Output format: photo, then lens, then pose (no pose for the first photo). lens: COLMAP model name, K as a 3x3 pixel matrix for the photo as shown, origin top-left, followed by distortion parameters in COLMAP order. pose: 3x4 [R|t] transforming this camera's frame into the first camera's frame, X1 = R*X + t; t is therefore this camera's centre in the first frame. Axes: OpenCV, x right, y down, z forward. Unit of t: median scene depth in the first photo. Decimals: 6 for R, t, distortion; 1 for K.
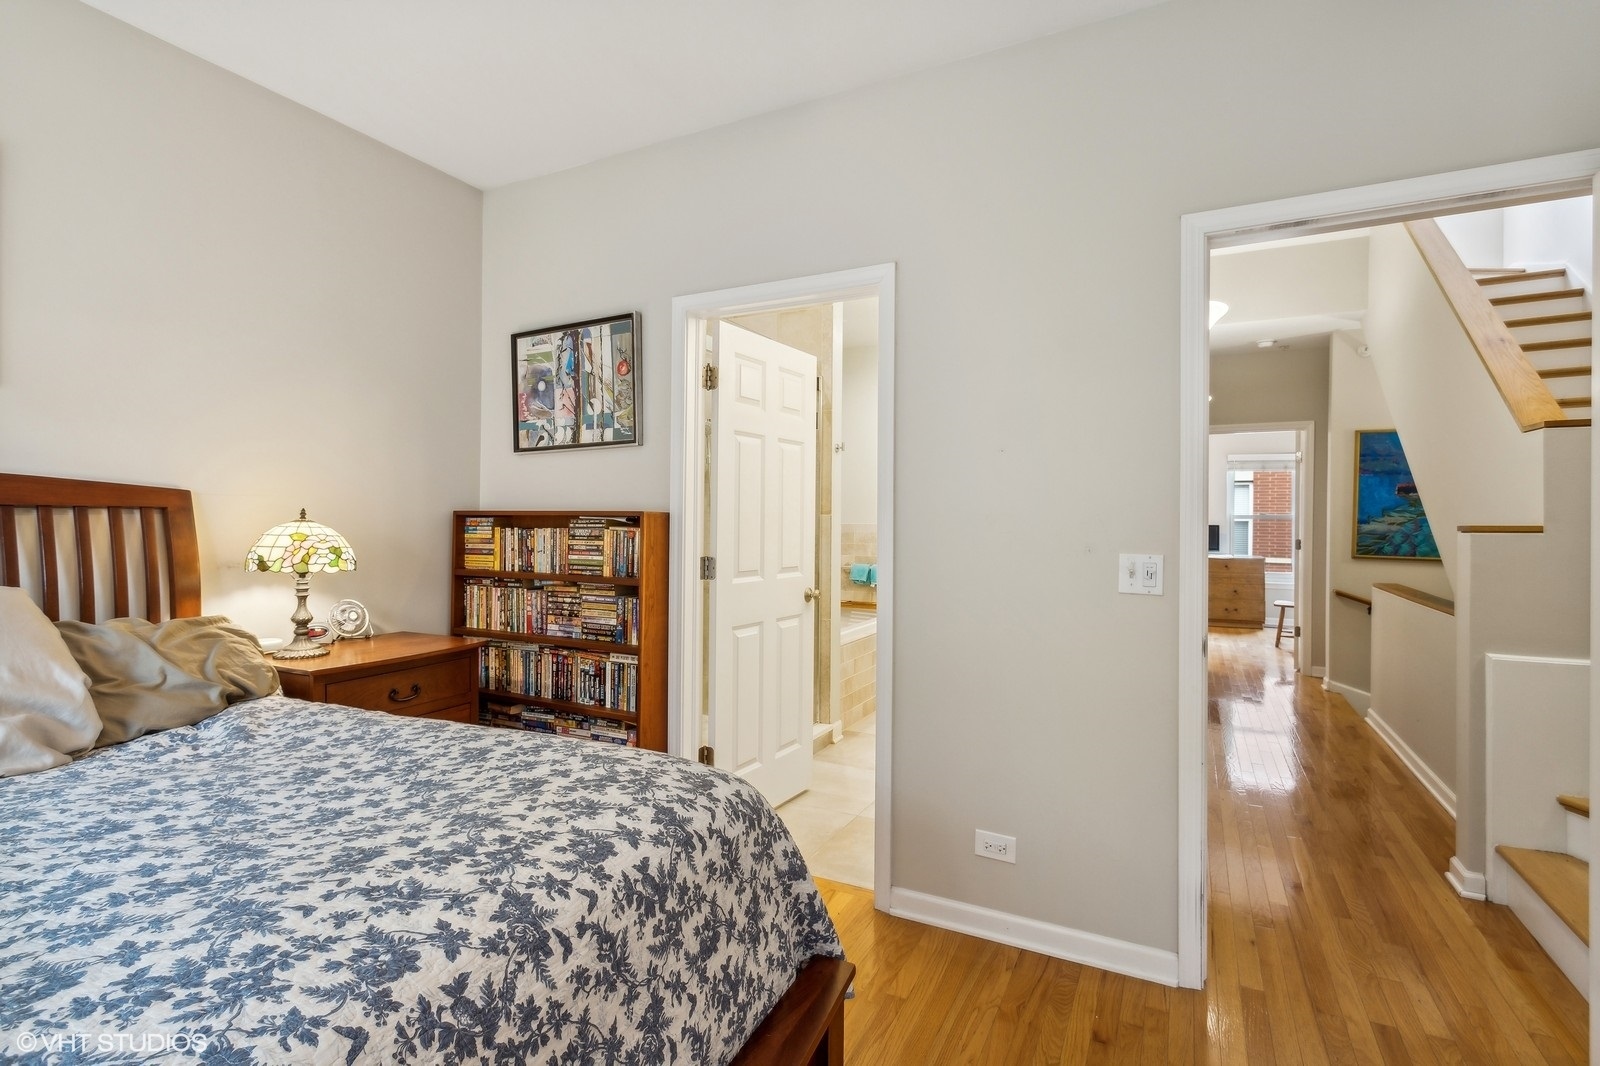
lens RADIAL K [[763.8, 0, 812.2], [0, 763.8, 539.2], [0, 0, 1]] dist [-0.000728, 0.001932]
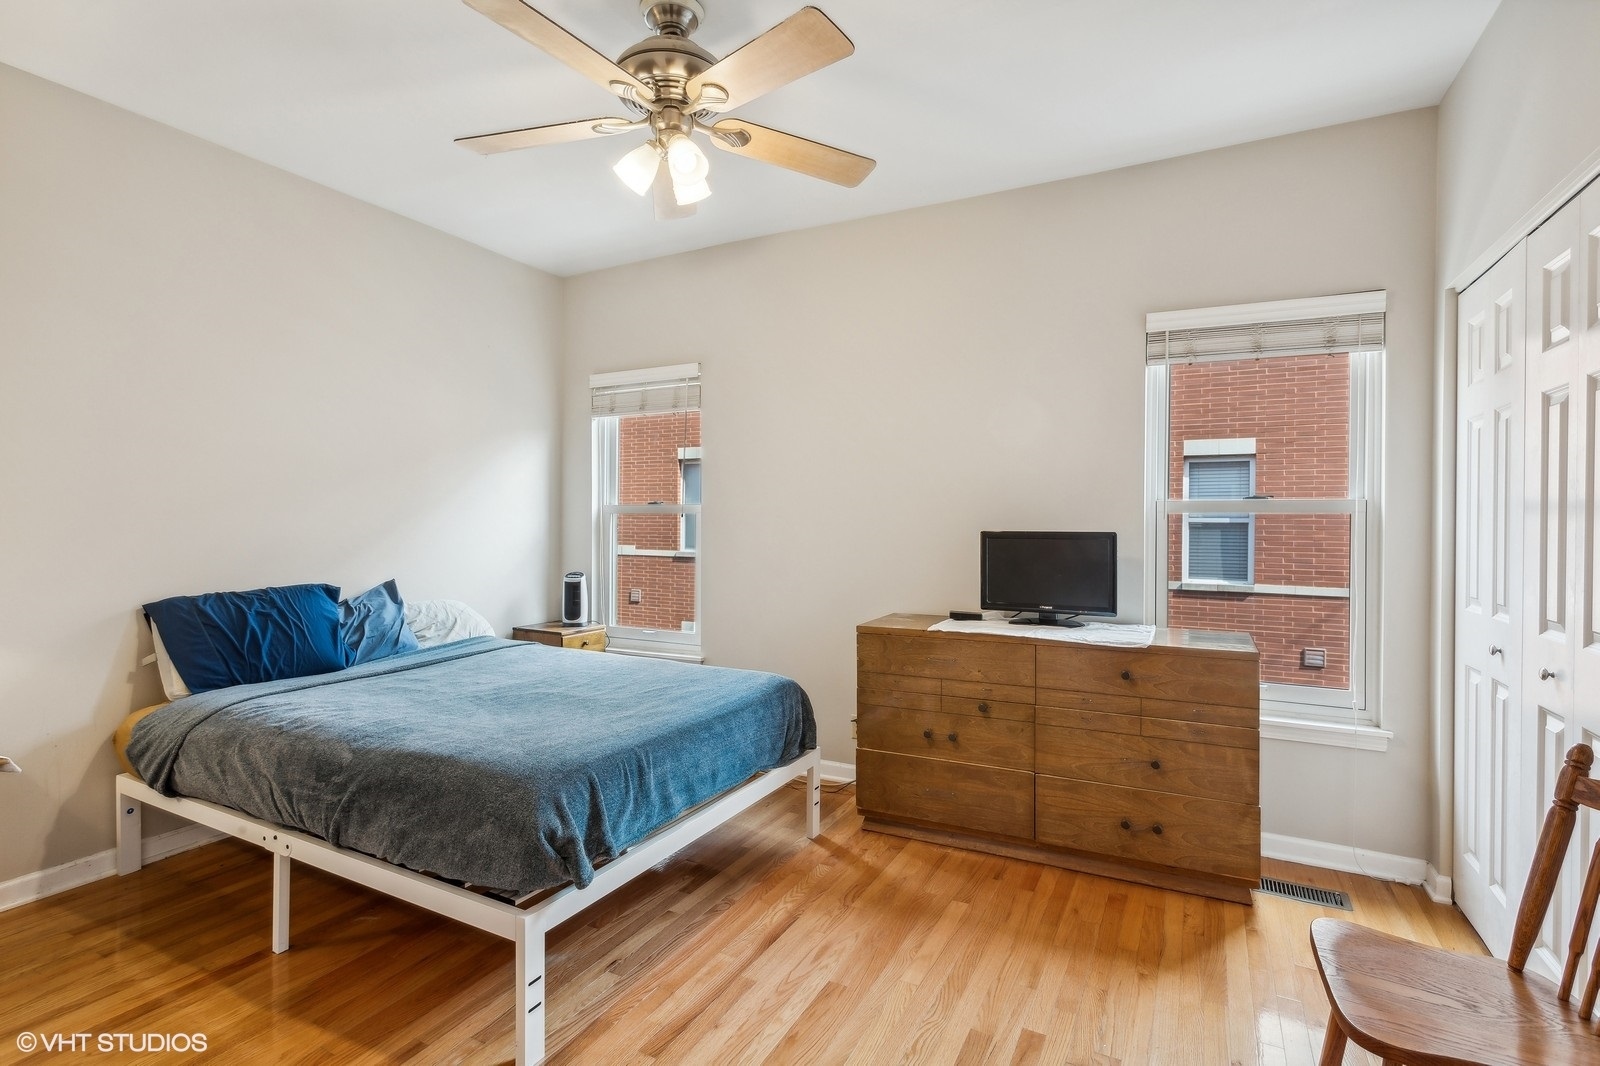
lens RADIAL K [[763.8, 0, 793.0], [0, 763.8, 532.0], [0, 0, 1]] dist [-0.000728, 0.001932]
pose [[0.999278, 0.011428, -0.036223, 0.768999], [-0.011794, 0.999881, -0.009918, -0.028017], [0.036105, 0.010338, 0.999295, 1.271608]]
